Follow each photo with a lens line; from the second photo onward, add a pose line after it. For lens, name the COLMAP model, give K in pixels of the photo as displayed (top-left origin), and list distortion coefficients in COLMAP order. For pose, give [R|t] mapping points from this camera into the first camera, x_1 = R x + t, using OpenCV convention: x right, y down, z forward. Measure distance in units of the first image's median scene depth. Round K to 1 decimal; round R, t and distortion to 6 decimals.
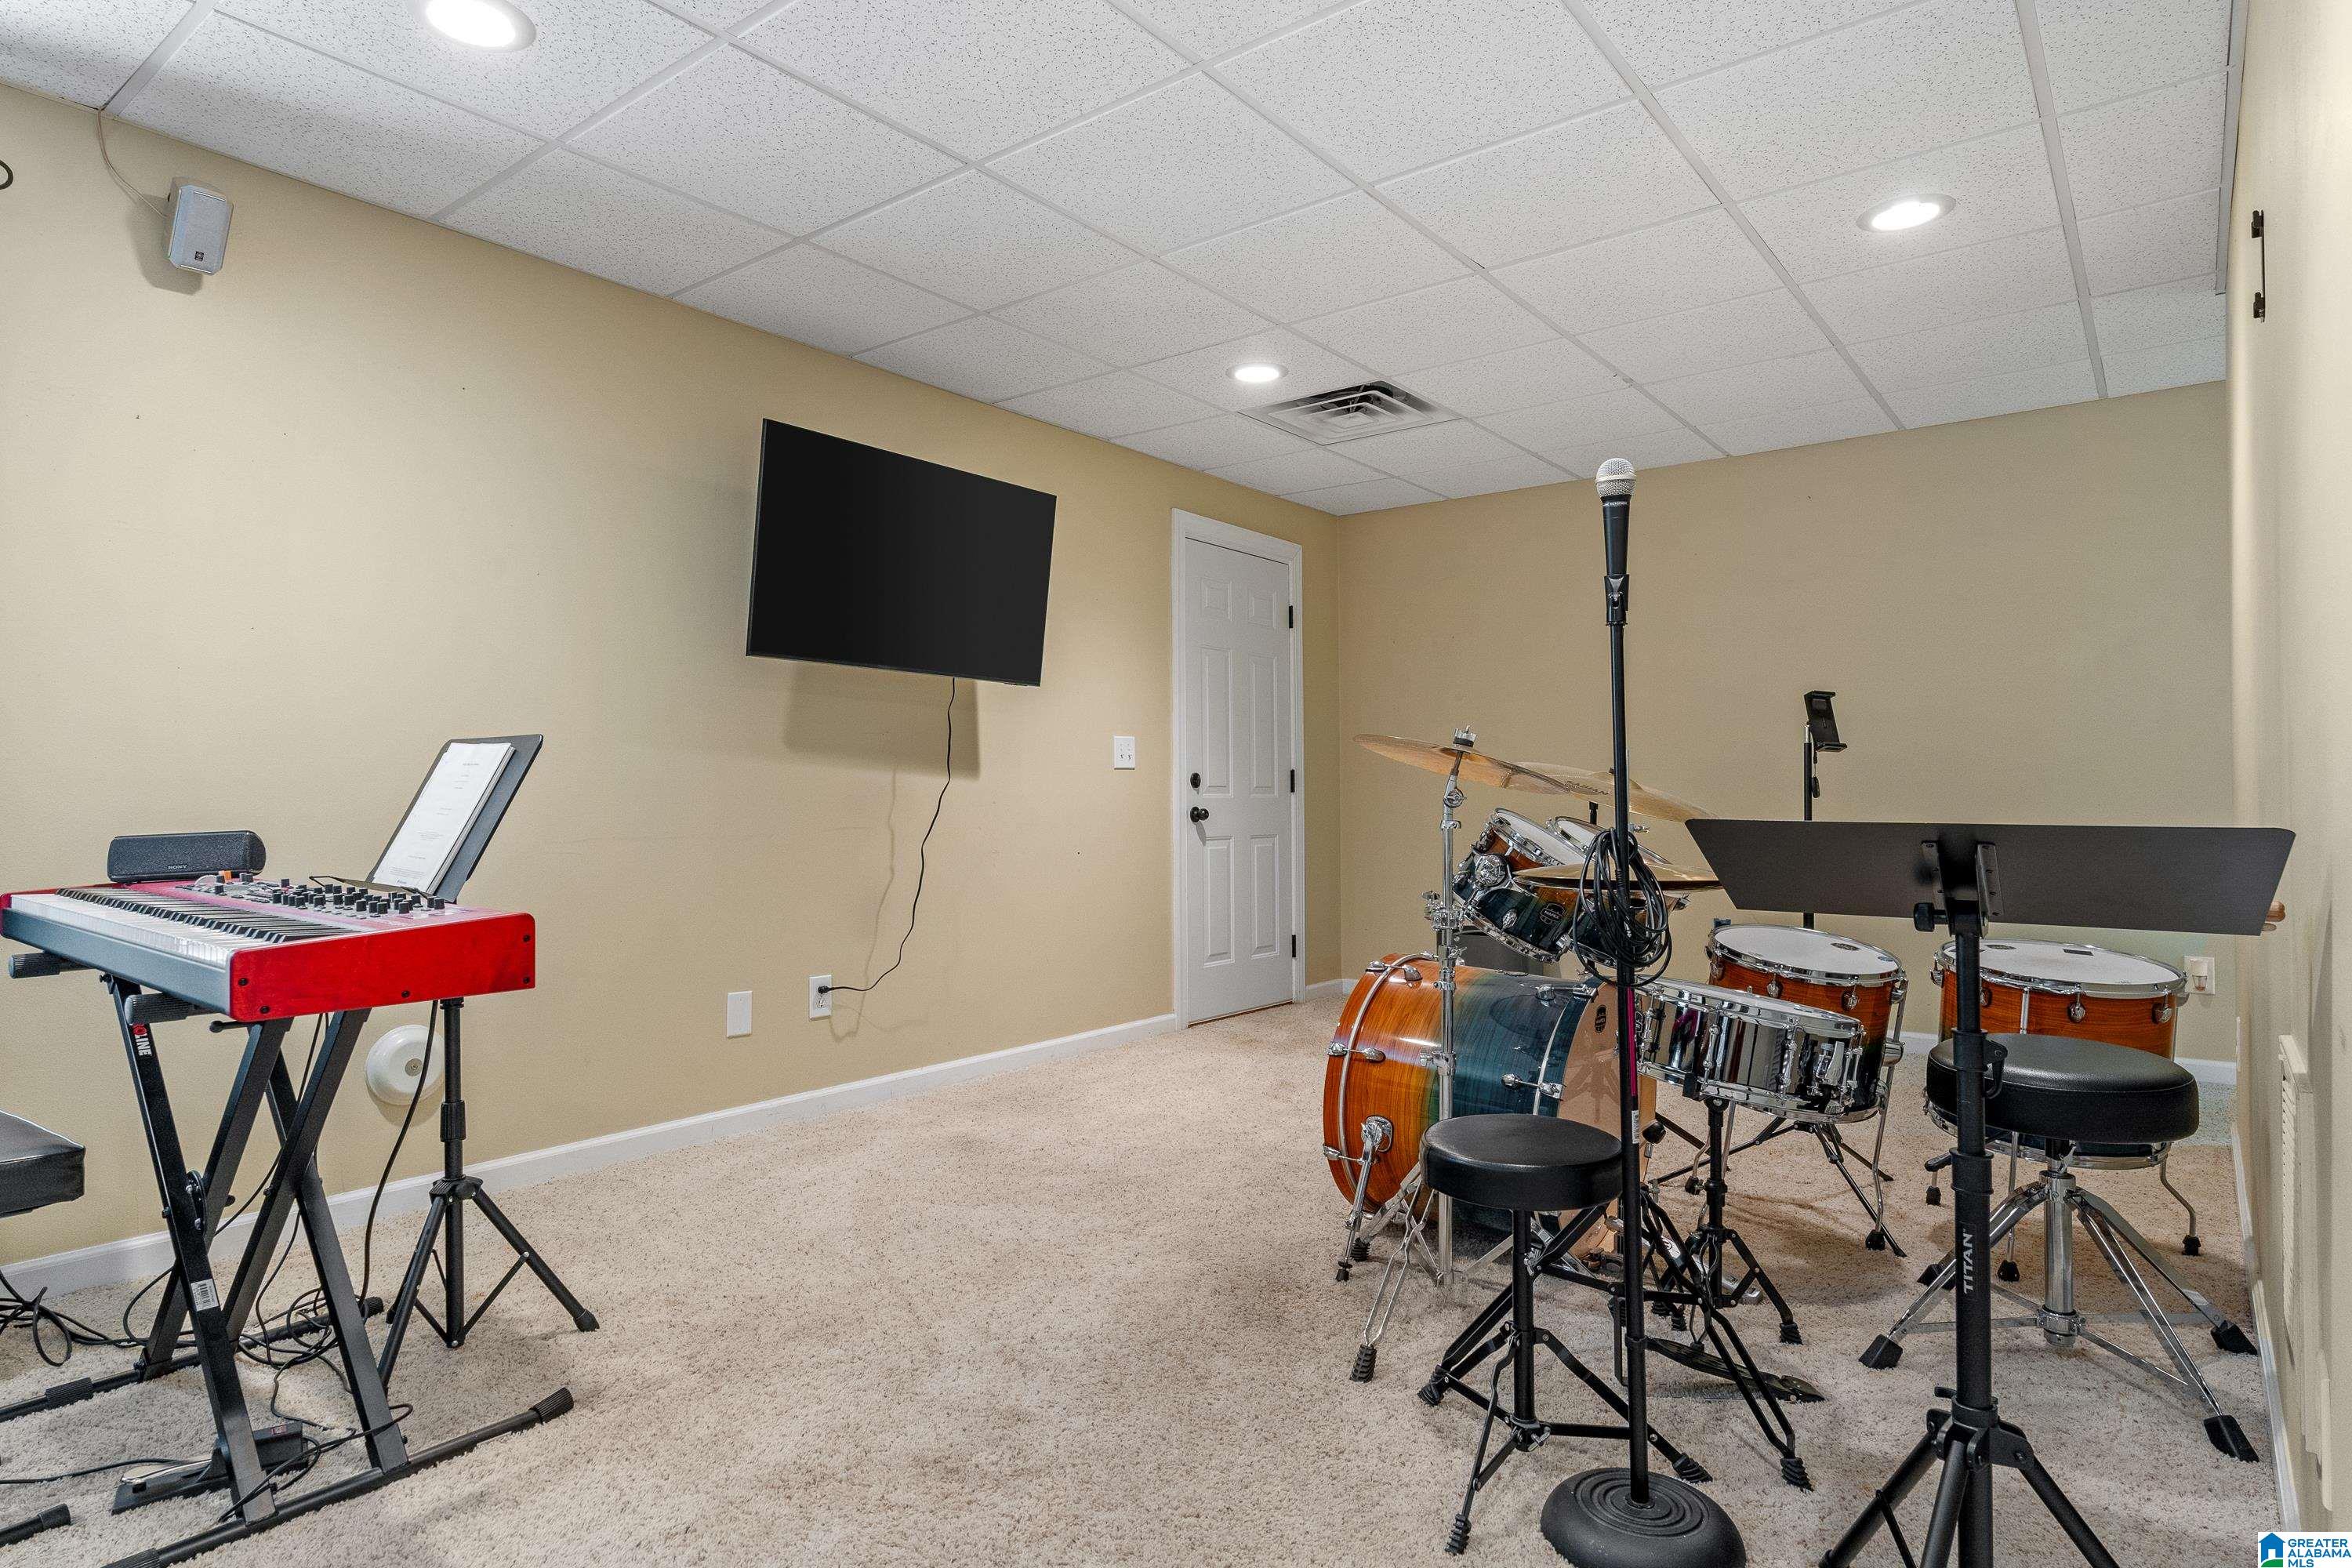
lens RADIAL K [[1286.2, 0, 1172.1], [0, 1286.2, 789.5], [0, 0, 1]] dist [-0.004683, -0.001516]
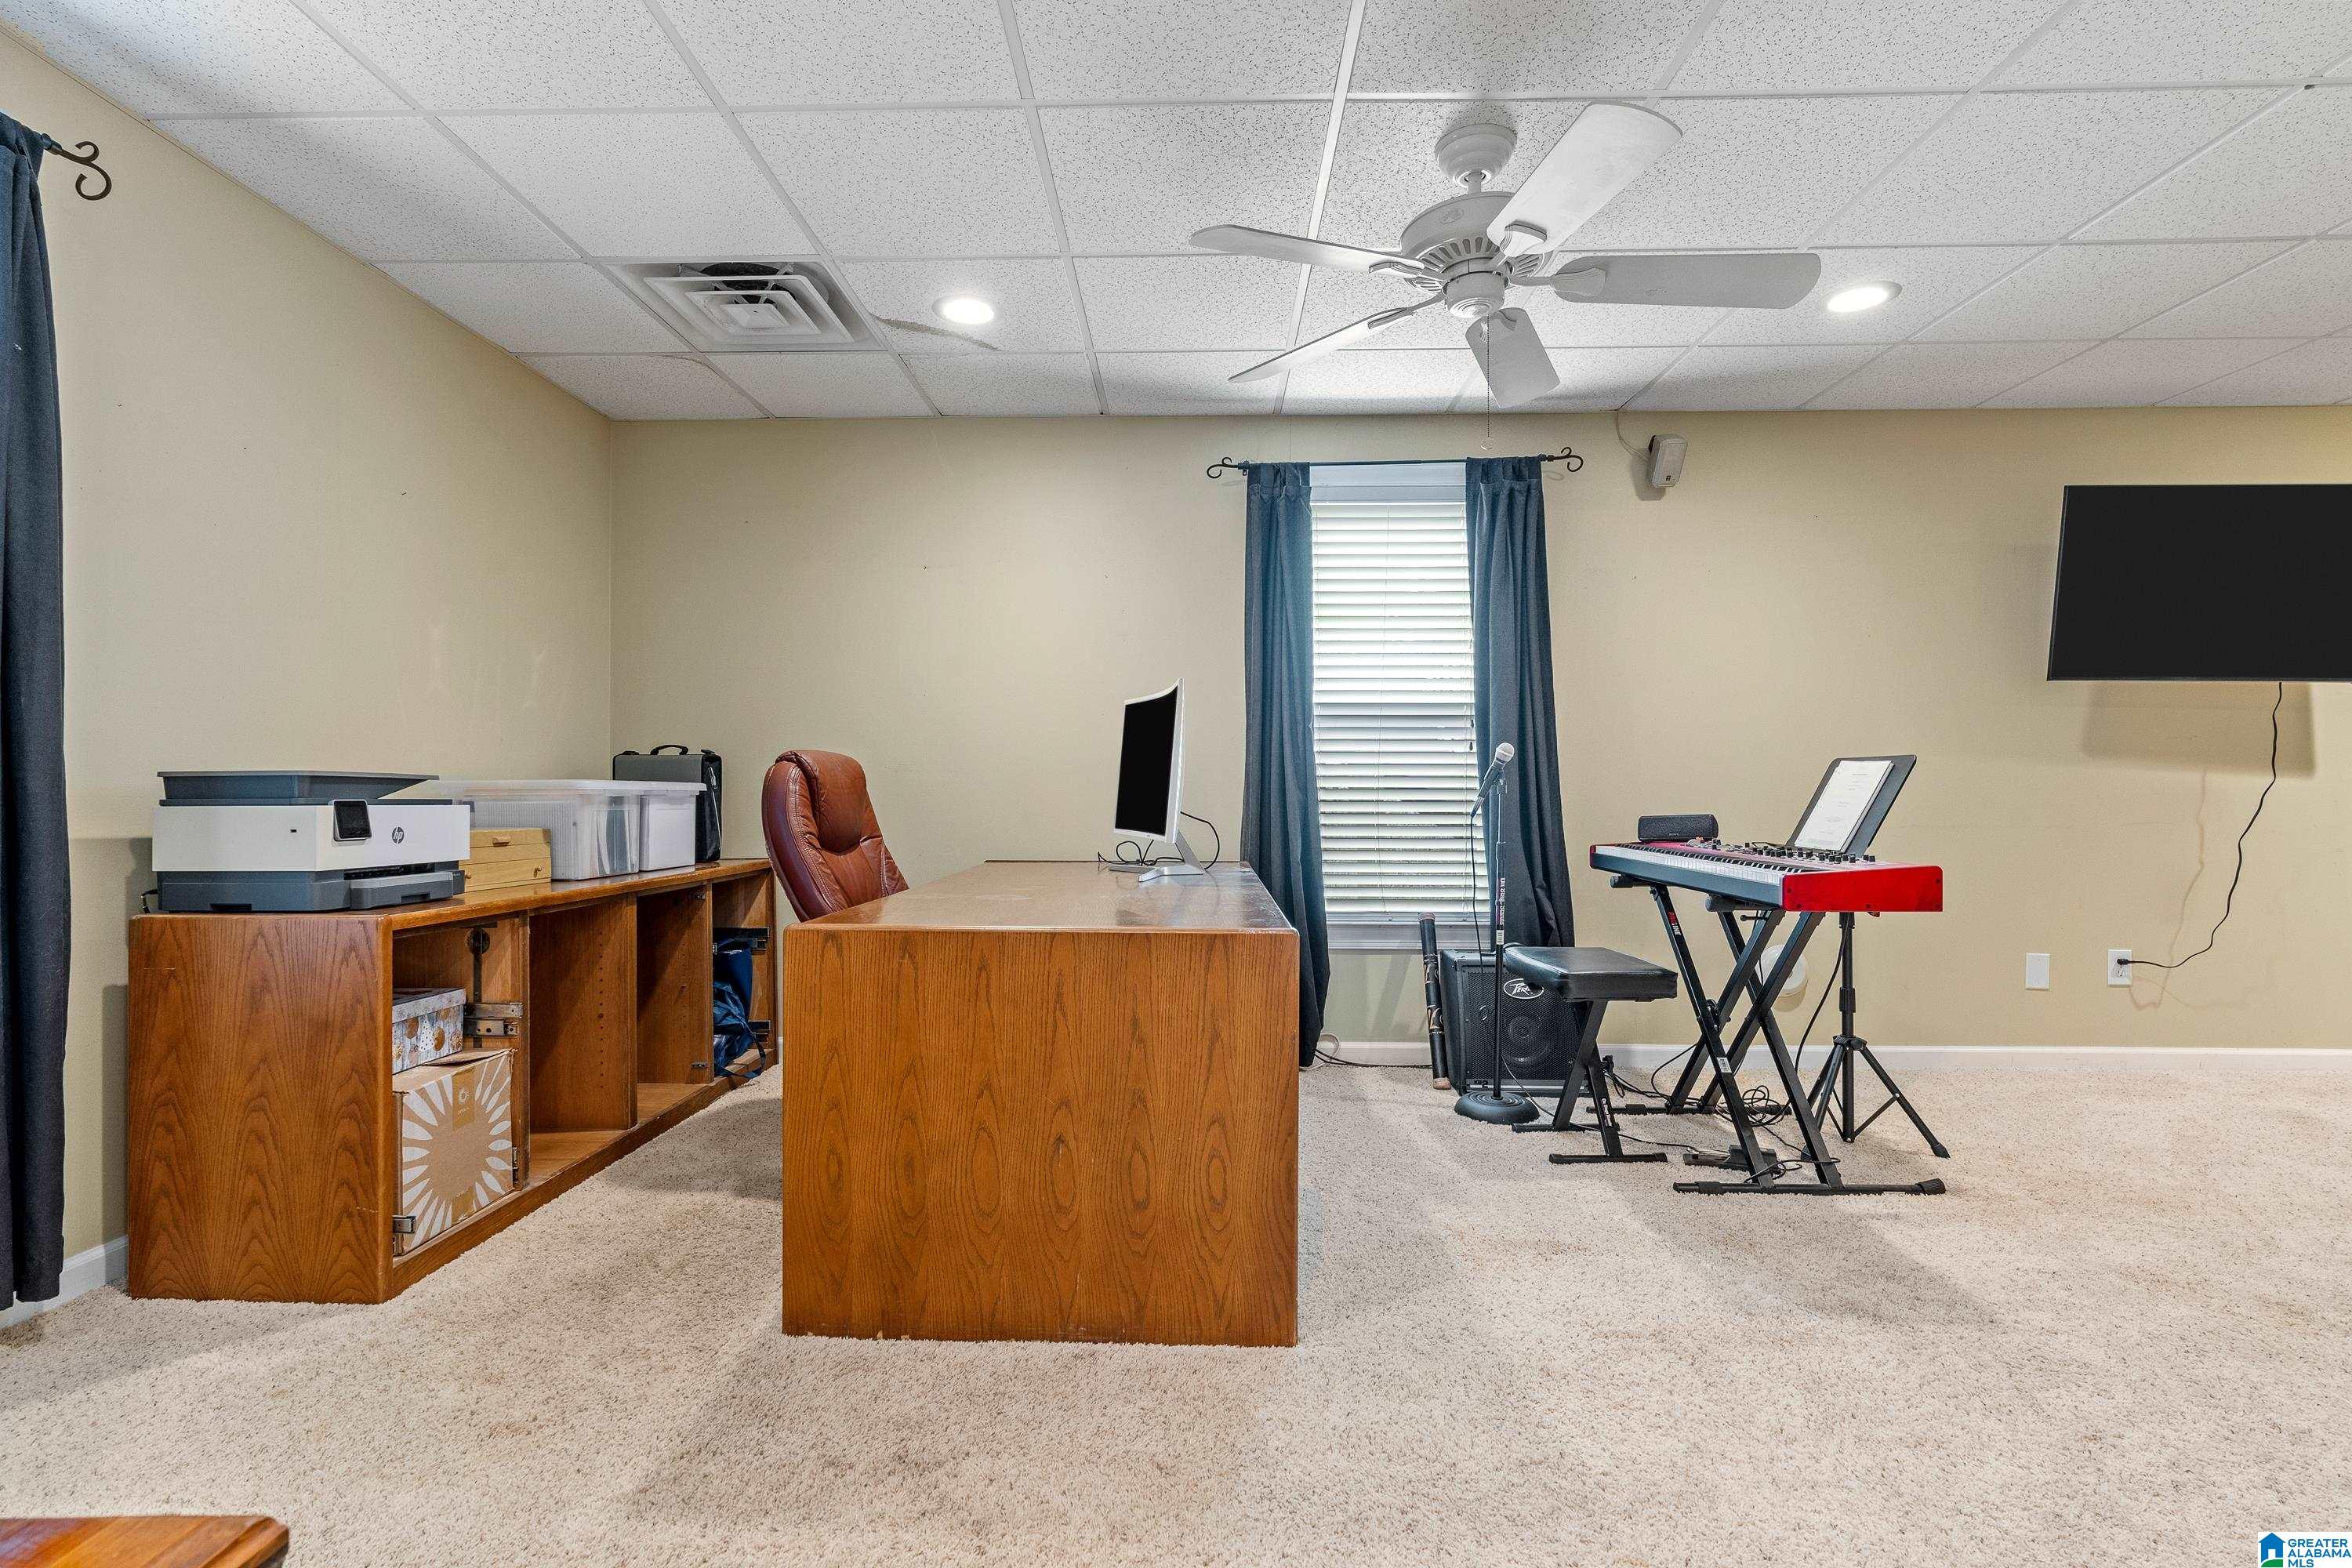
lens RADIAL K [[1119.0, 0, 1168.6], [0, 1119.0, 789.4], [0, 0, 1]] dist [0.001825, 0.001998]
pose [[0.591306, 0.000072, -0.806447, 0.059369], [0.001876, 0.999997, 0.001465, -0.004671], [0.806445, -0.002379, 0.591305, -0.489404]]
